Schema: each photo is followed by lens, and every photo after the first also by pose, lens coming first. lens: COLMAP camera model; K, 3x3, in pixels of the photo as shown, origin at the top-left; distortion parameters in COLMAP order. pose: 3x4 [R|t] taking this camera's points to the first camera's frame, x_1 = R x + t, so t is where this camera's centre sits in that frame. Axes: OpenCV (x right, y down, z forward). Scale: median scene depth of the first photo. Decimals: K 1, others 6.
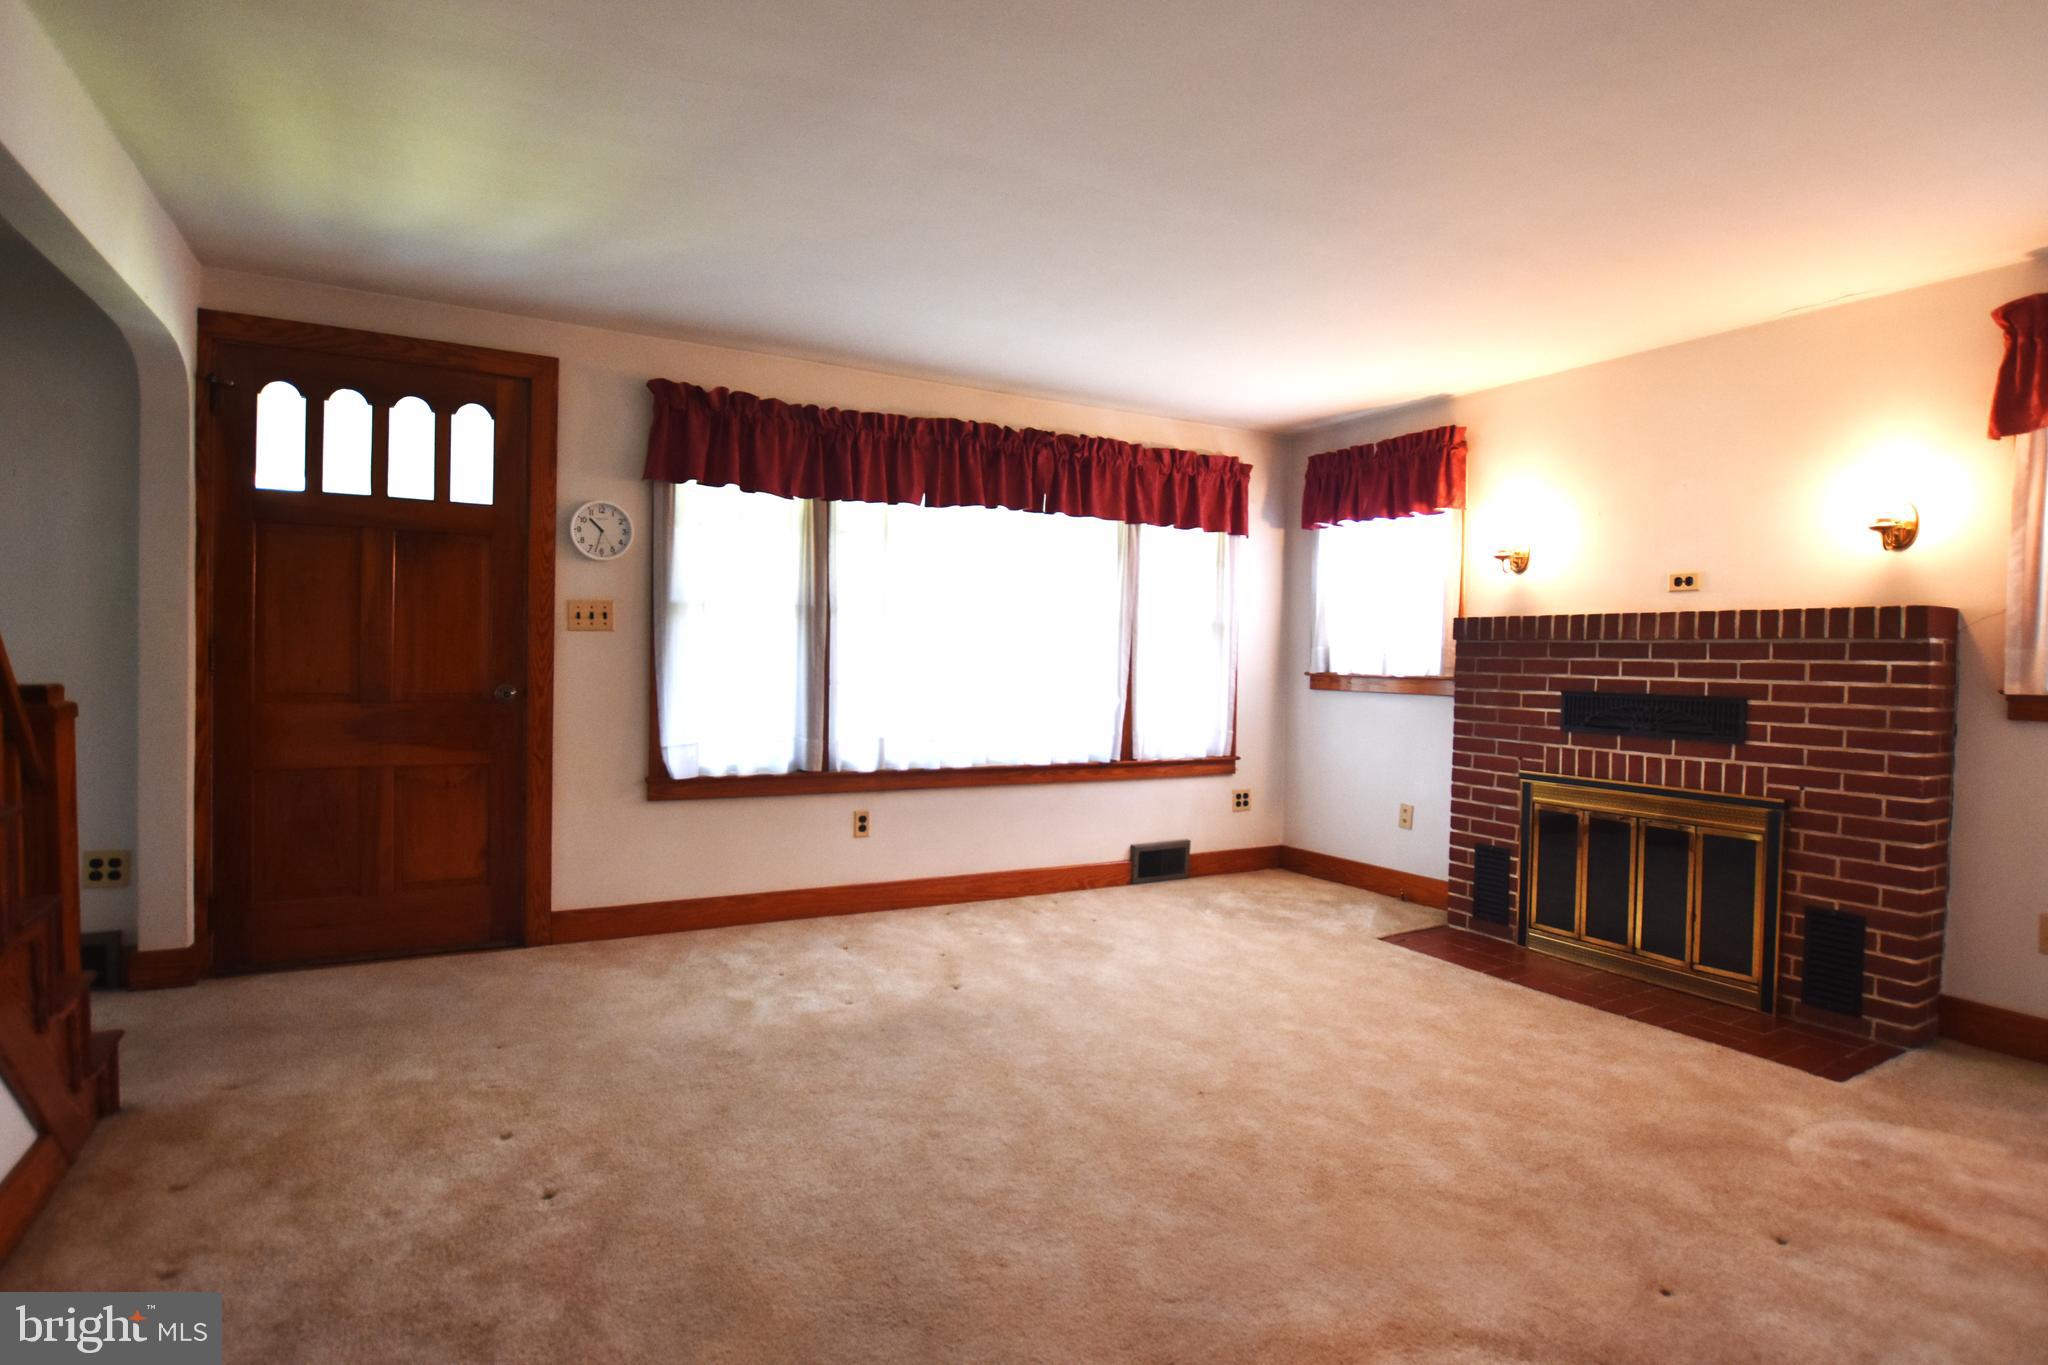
lens RADIAL K [[1041.7, 0, 1024.0], [0, 1041.7, 682.5], [0, 0, 1]] dist [-0.031956, 0.000101]
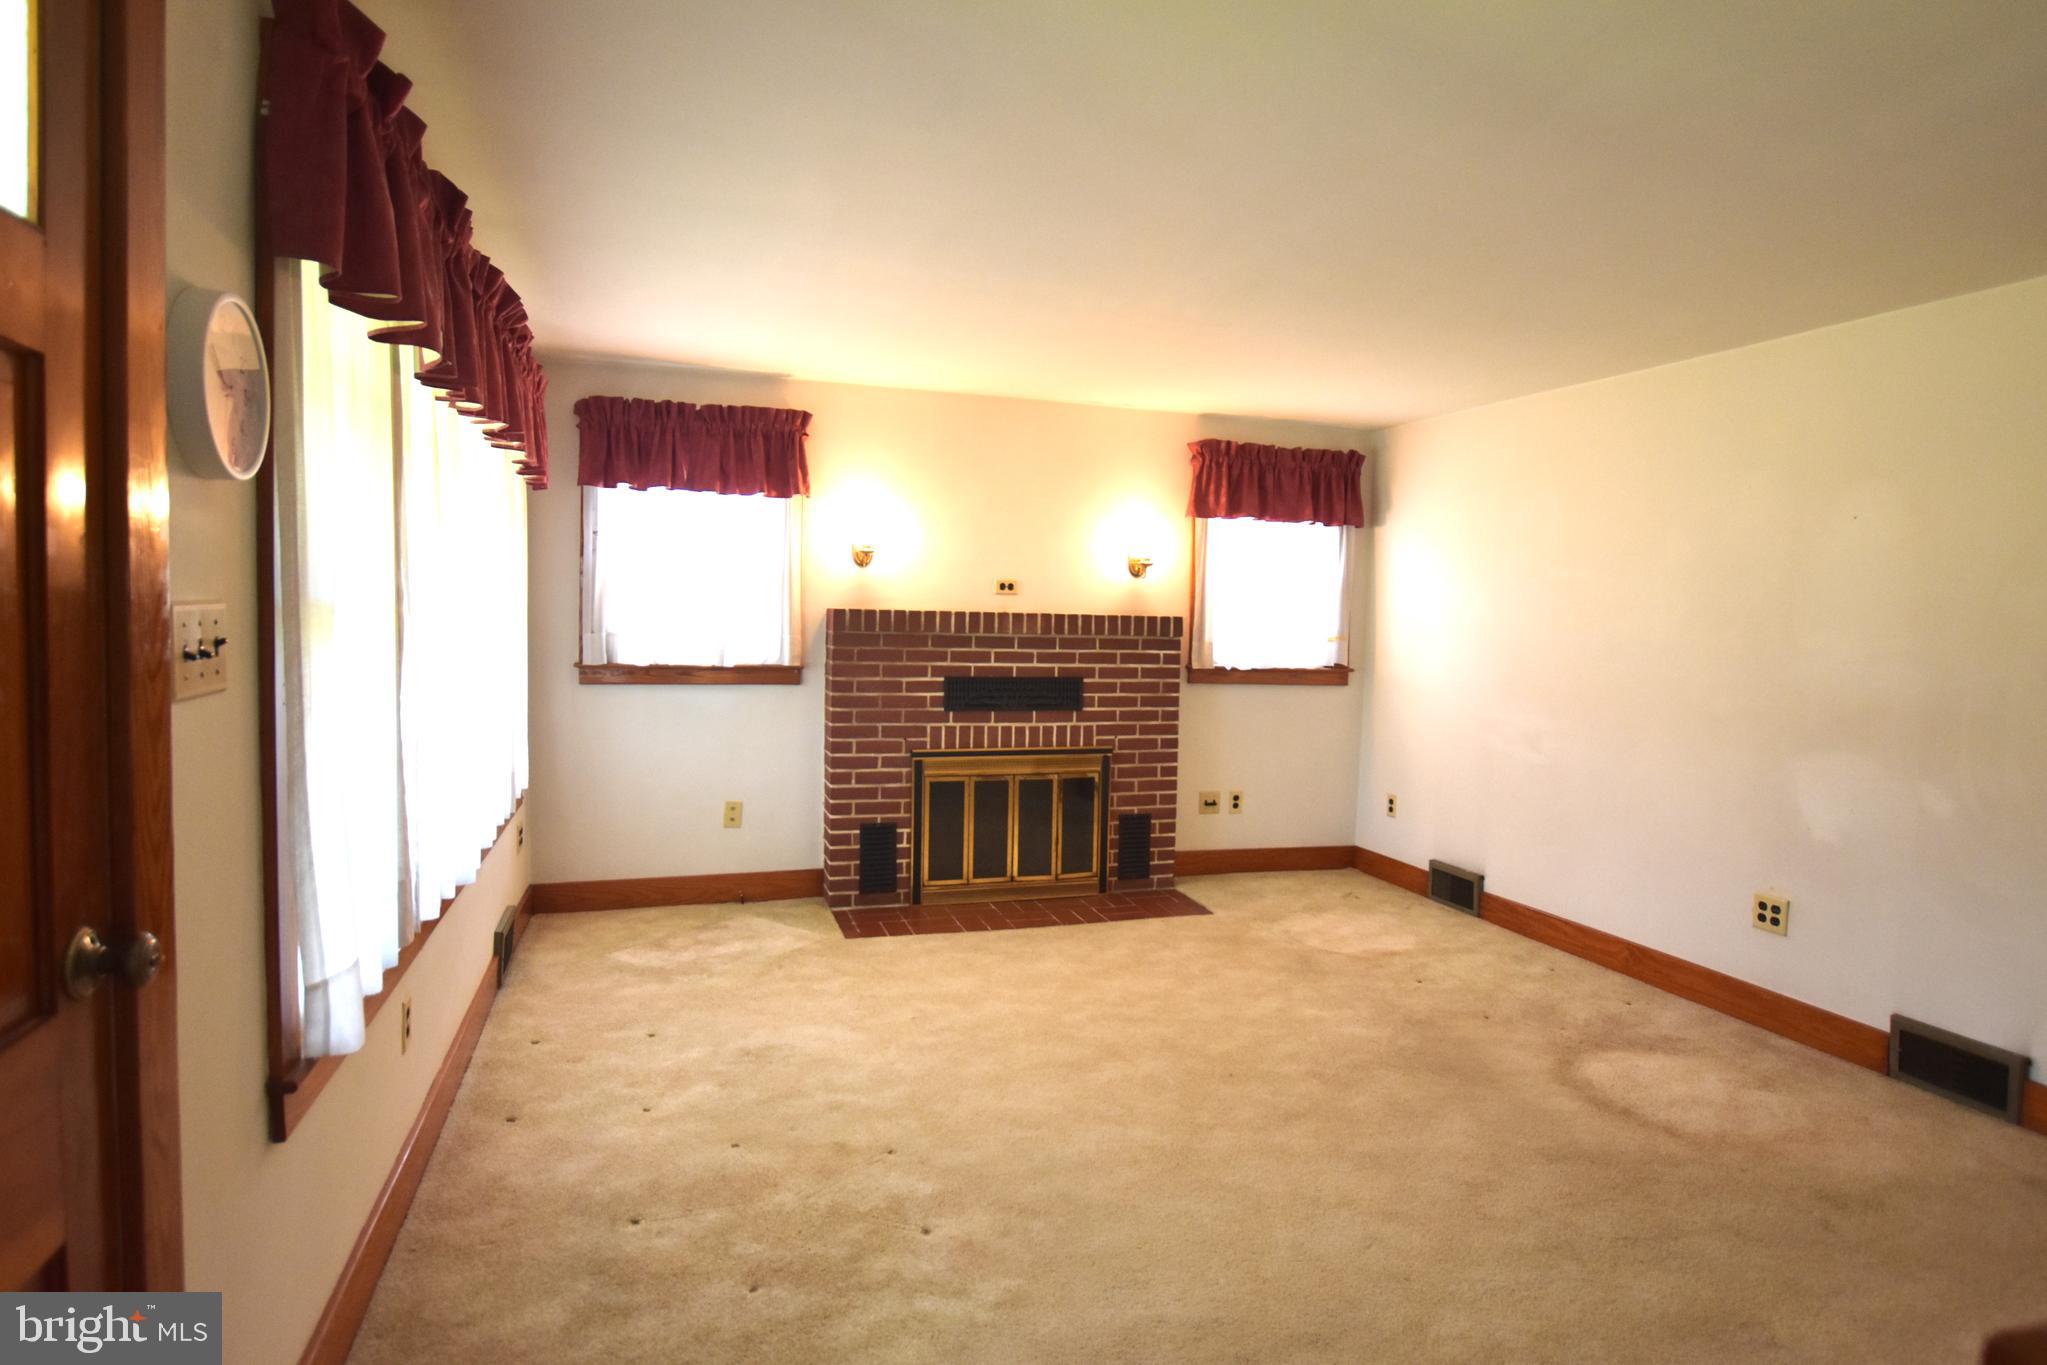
lens RADIAL K [[1111.1, 0, 1023.5], [0, 1111.1, 682.5], [0, 0, 1]] dist [-0.033577, 0.000226]
pose [[0.194277, -0.071800, 0.978316, -0.717697], [0.005467, 0.997381, 0.072114, -0.079121], [-0.980932, -0.008661, 0.194160, 0.710224]]
